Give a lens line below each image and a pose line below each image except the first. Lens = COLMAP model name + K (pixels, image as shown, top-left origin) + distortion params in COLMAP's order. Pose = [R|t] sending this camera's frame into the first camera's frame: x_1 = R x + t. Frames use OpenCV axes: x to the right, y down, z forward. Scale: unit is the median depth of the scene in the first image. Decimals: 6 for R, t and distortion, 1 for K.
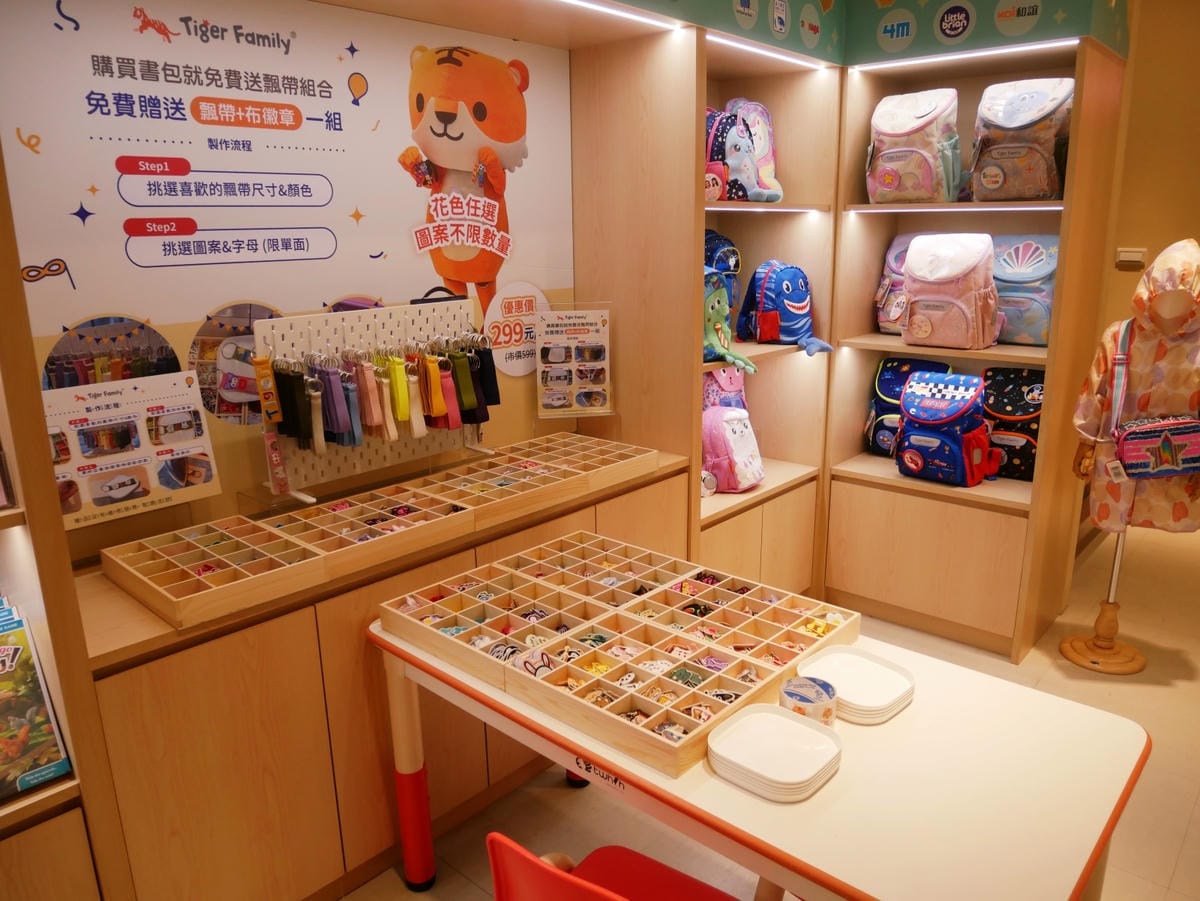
lens RADIAL K [[857.3, 0, 599.2], [0, 857.3, 448.7], [0, 0, 1]] dist [-0.055348, 0.007947]
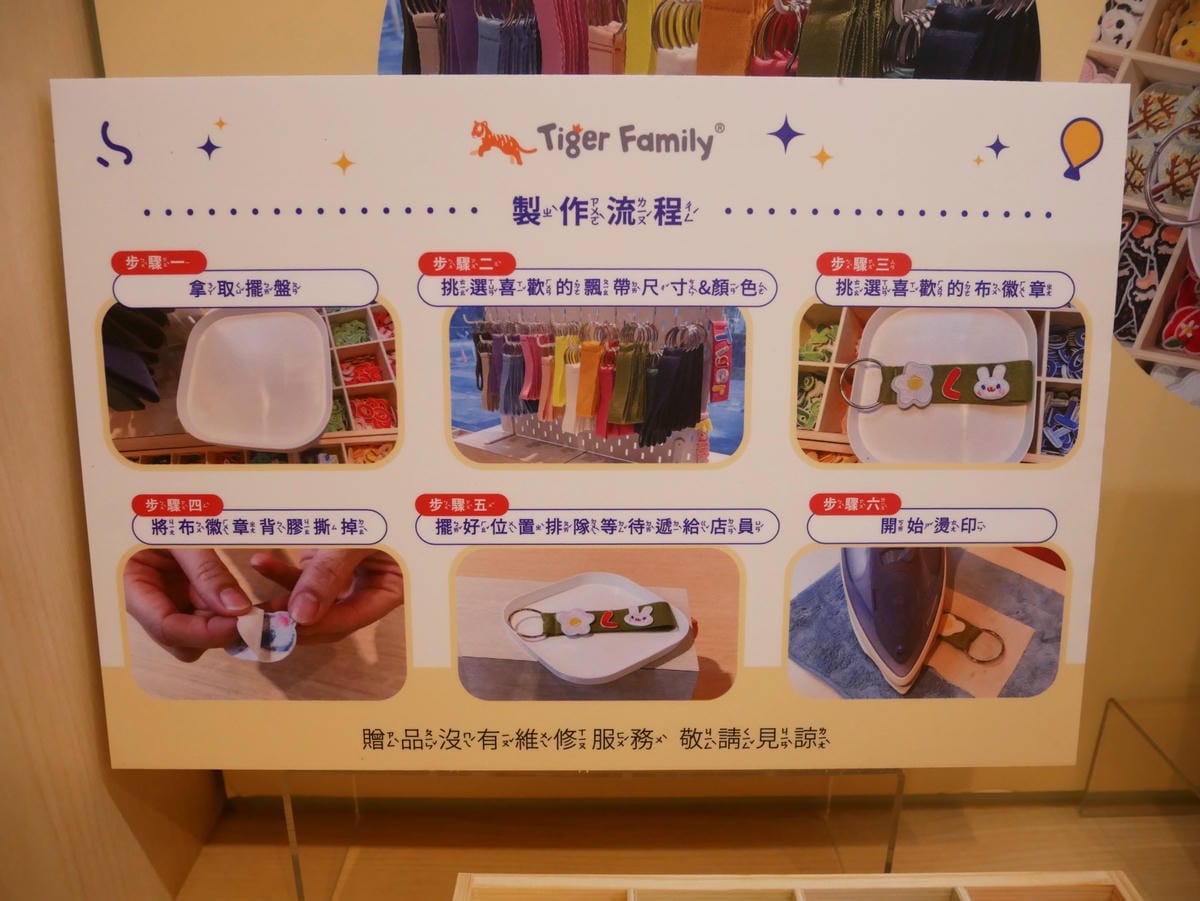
lens RADIAL K [[857.3, 0, 600.8], [0, 857.3, 449.6], [0, 0, 1]] dist [-0.055348, 0.007947]
pose [[0.667869, 0.261026, -0.697005, -0.434710], [-0.196814, 0.965087, 0.172835, -0.029950], [0.717785, 0.021749, 0.695925, 0.851265]]
